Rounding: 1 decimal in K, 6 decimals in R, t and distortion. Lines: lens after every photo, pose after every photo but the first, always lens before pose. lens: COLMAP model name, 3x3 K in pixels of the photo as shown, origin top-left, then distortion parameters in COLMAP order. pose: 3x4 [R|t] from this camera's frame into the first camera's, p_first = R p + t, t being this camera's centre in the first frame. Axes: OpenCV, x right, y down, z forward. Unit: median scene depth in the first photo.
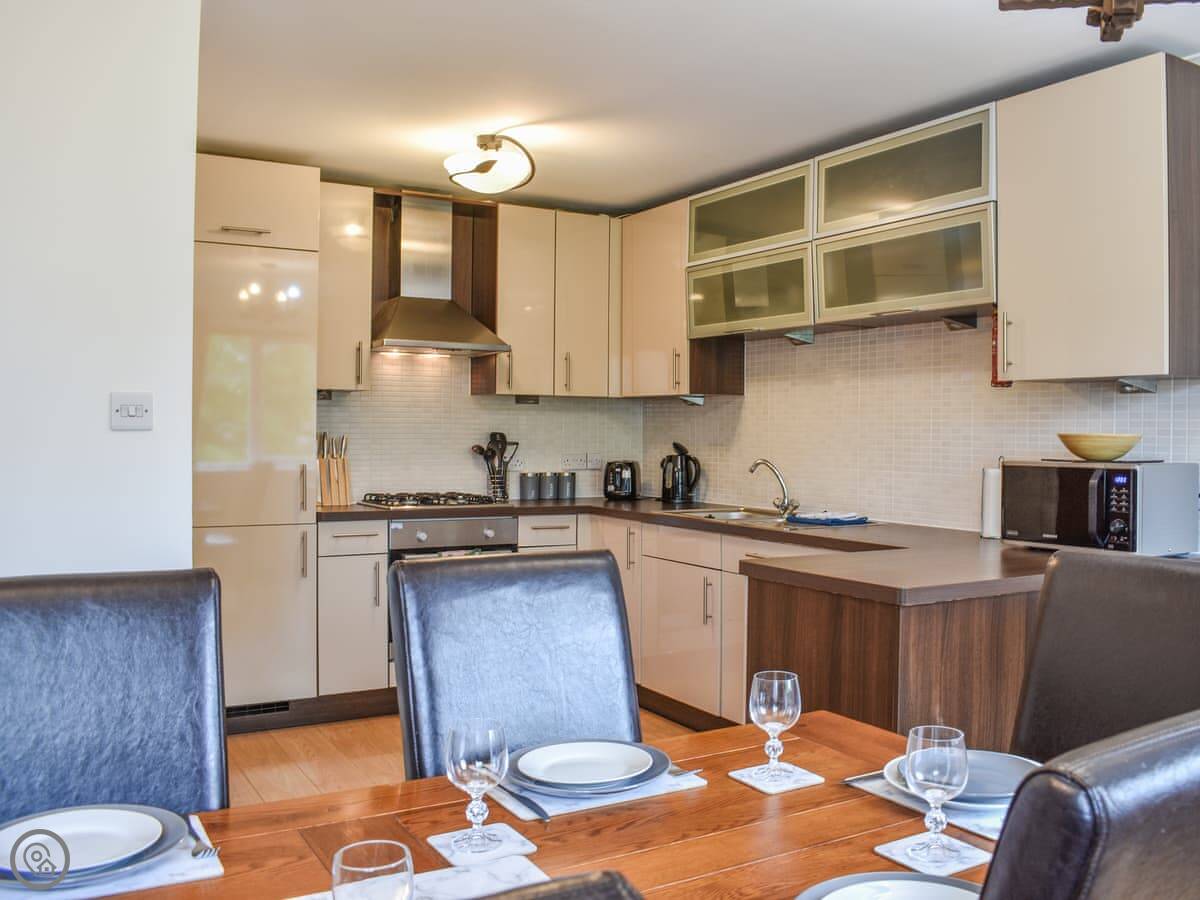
lens RADIAL K [[1034.0, 0, 602.8], [0, 1034.0, 451.2], [0, 0, 1]] dist [-0.015795, -0.000751]
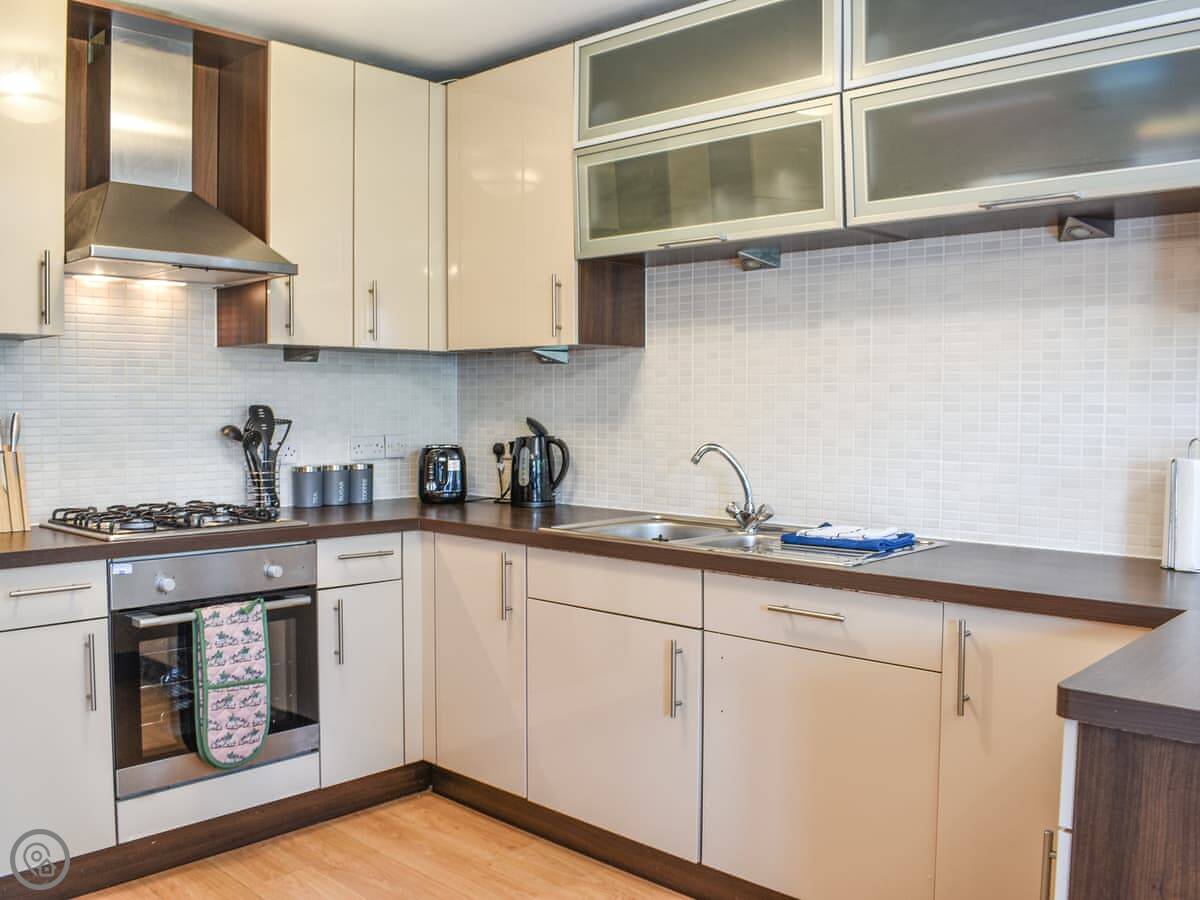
lens RADIAL K [[1198.9, 0, 596.3], [0, 1198.9, 451.4], [0, 0, 1]] dist [-0.072919, 0.000000]
pose [[0.970650, -0.017078, 0.239890, -0.086283], [0.011577, 0.999637, 0.024322, -0.005623], [-0.240219, -0.020831, 0.970495, 0.254528]]
